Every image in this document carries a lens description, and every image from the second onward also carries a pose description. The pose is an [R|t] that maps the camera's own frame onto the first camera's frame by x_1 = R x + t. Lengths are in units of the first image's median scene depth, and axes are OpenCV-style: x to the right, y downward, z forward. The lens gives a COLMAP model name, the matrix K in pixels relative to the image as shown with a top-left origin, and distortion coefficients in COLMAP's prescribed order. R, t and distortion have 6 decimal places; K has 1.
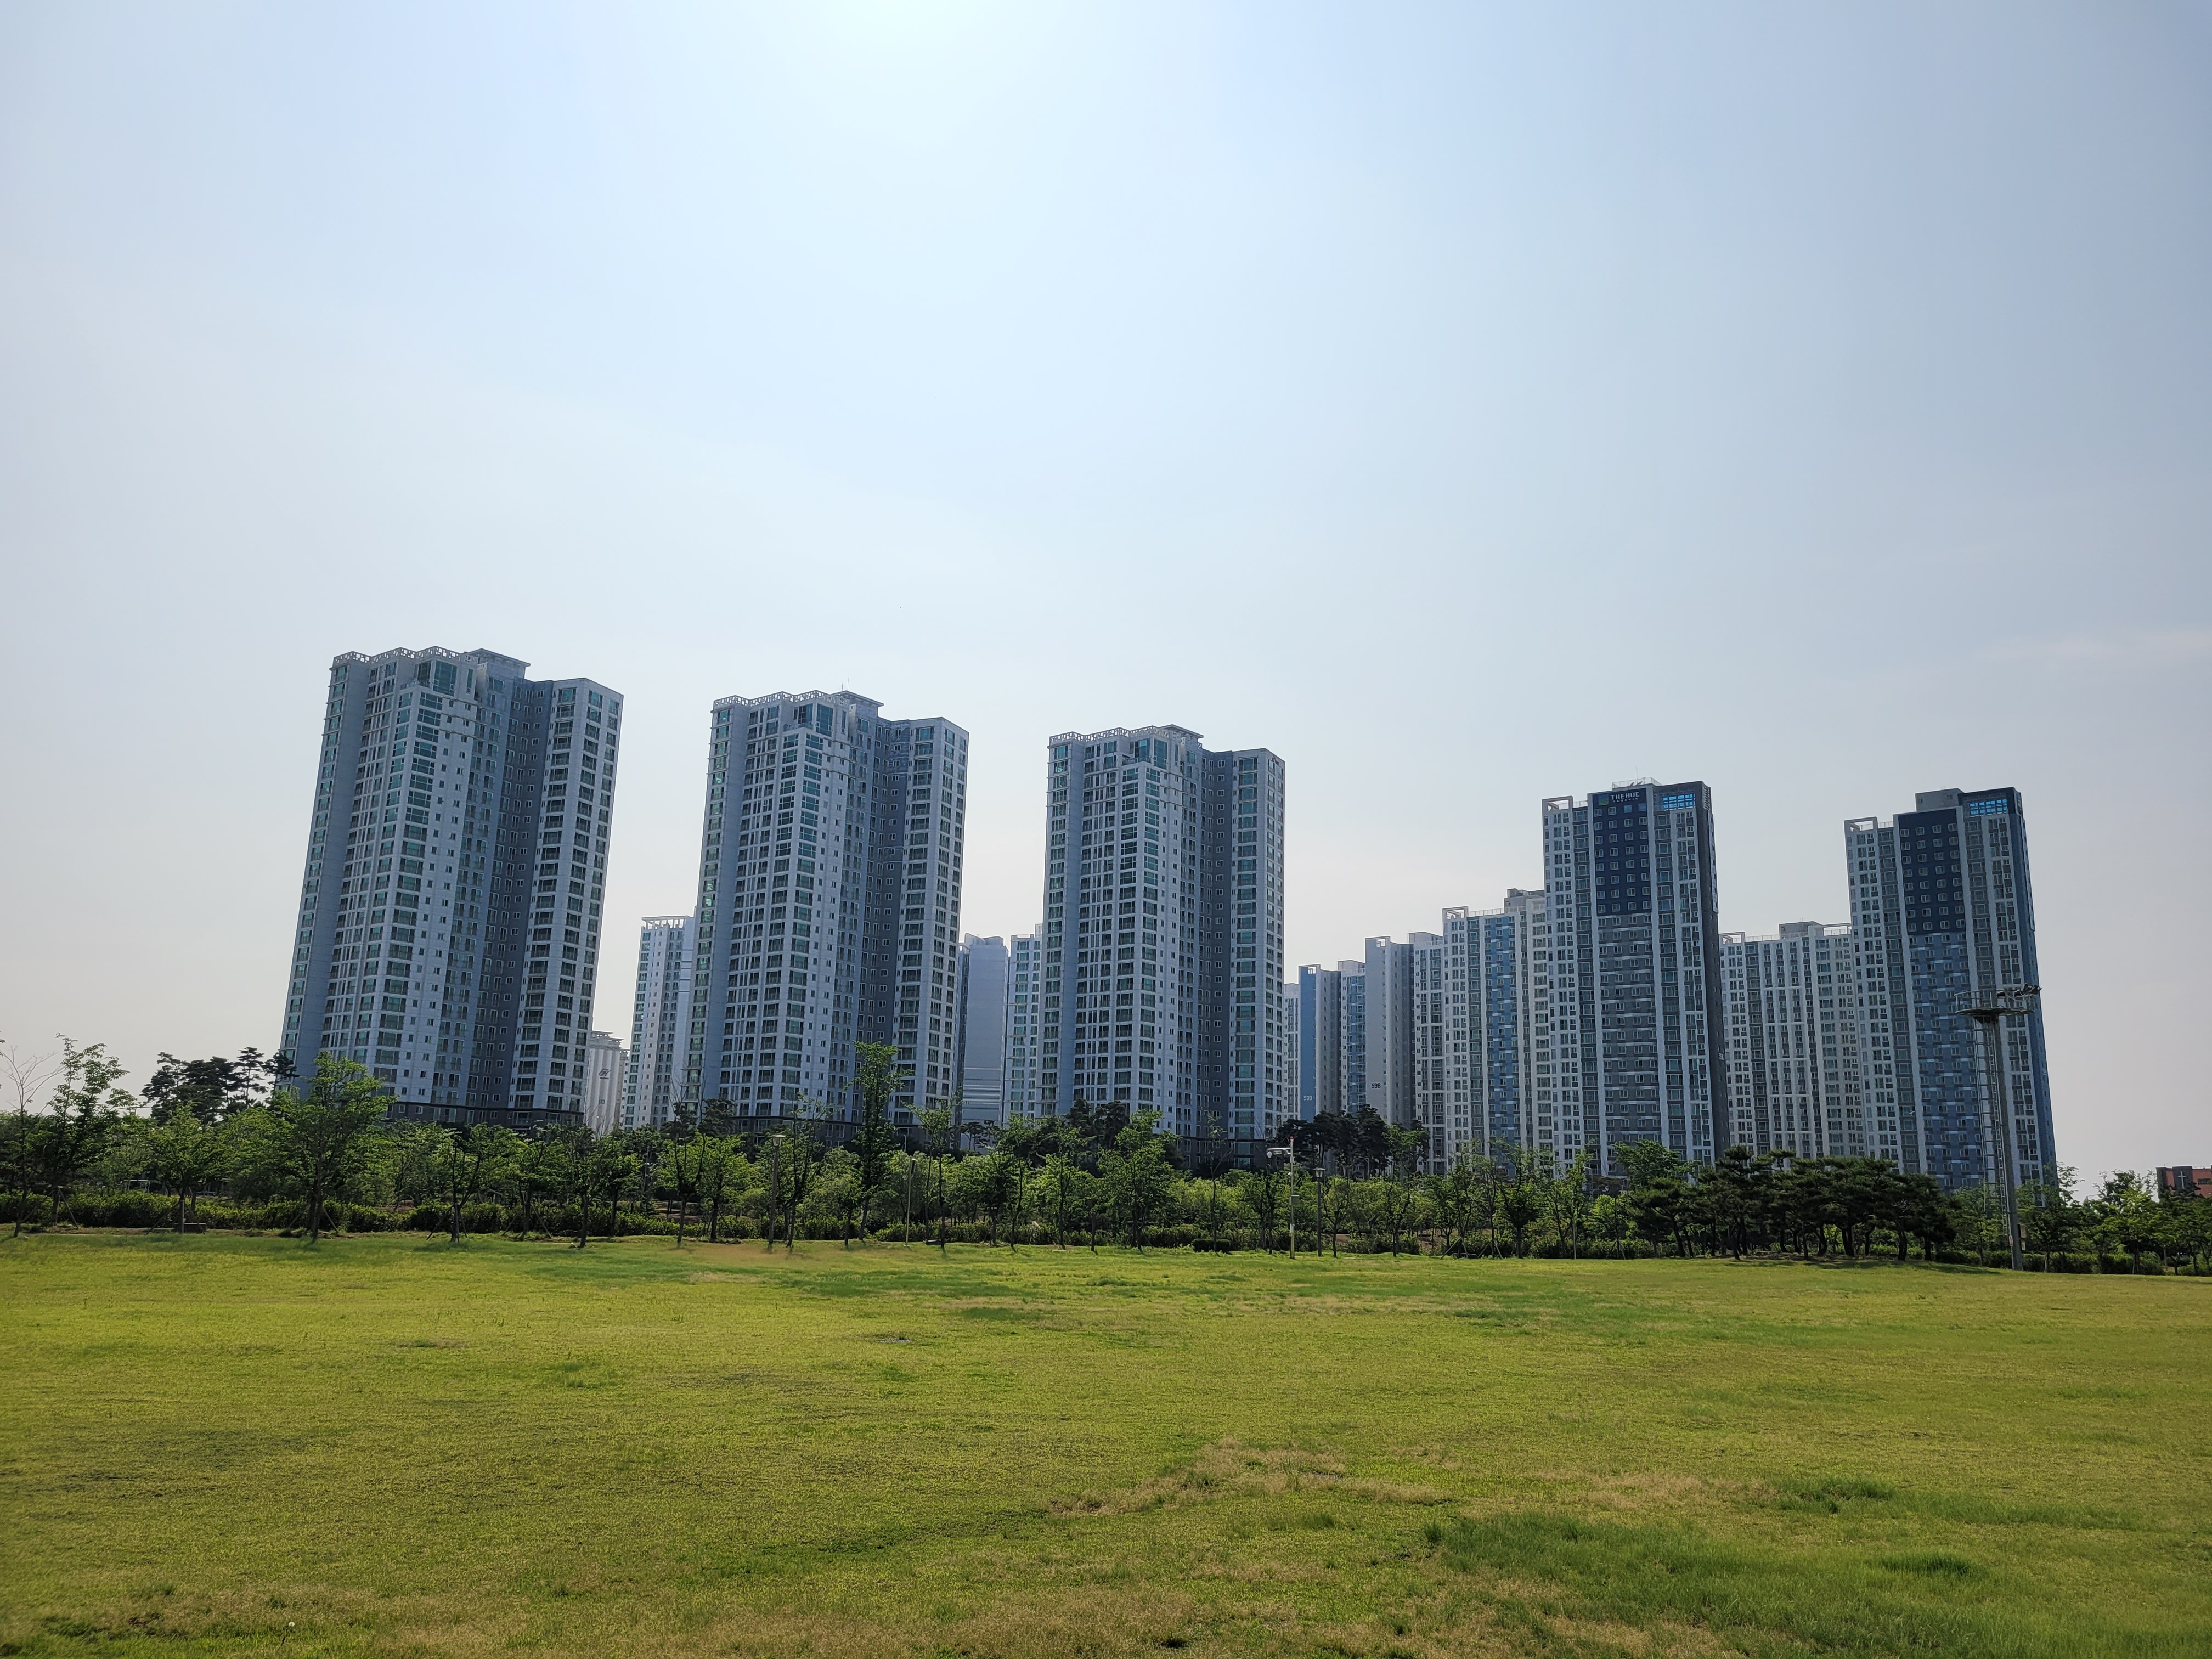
lens RADIAL K [[1662.1, 0, 1105.7], [0, 1662.1, 841.6], [0, 0, 1]] dist [0.054661, -0.025425]
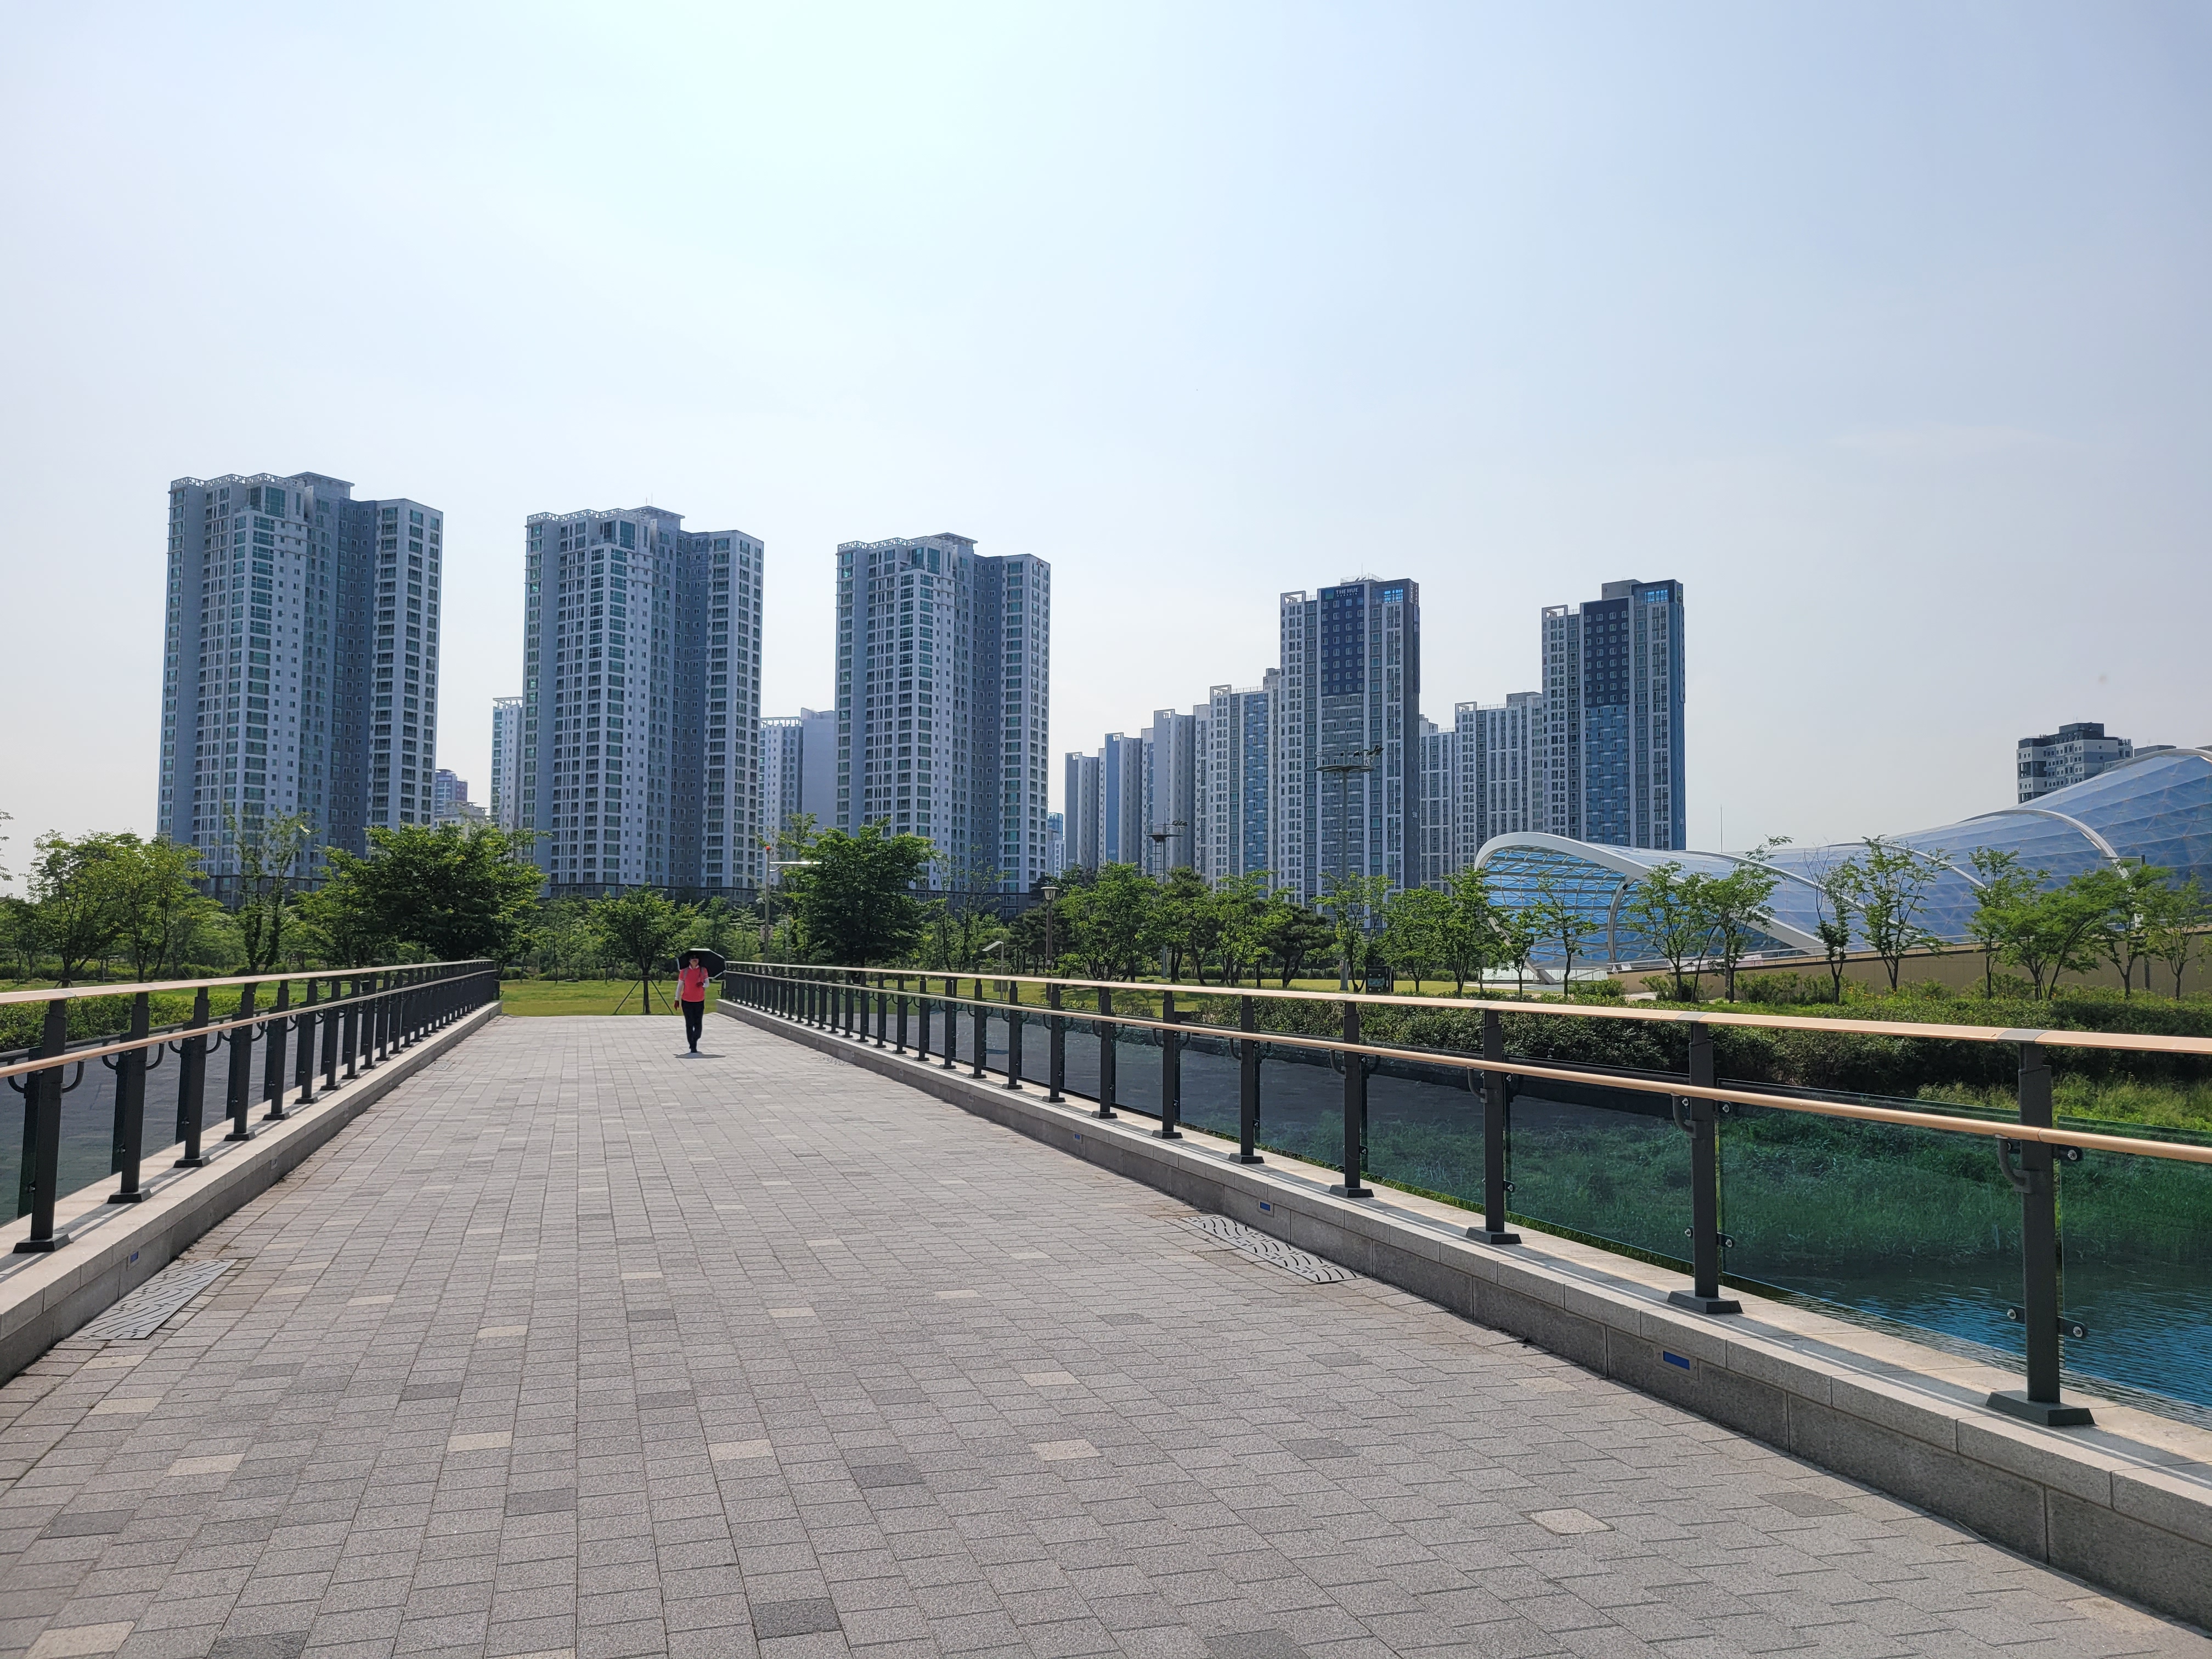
lens RADIAL K [[1662.1, 0, 1102.9], [0, 1662.1, 842.6], [0, 0, 1]] dist [0.054661, -0.025425]
pose [[0.998258, -0.018385, 0.056067, 0.082338], [0.009620, 0.988217, 0.152757, -0.035910], [-0.058214, -0.151951, 0.986672, -0.160964]]
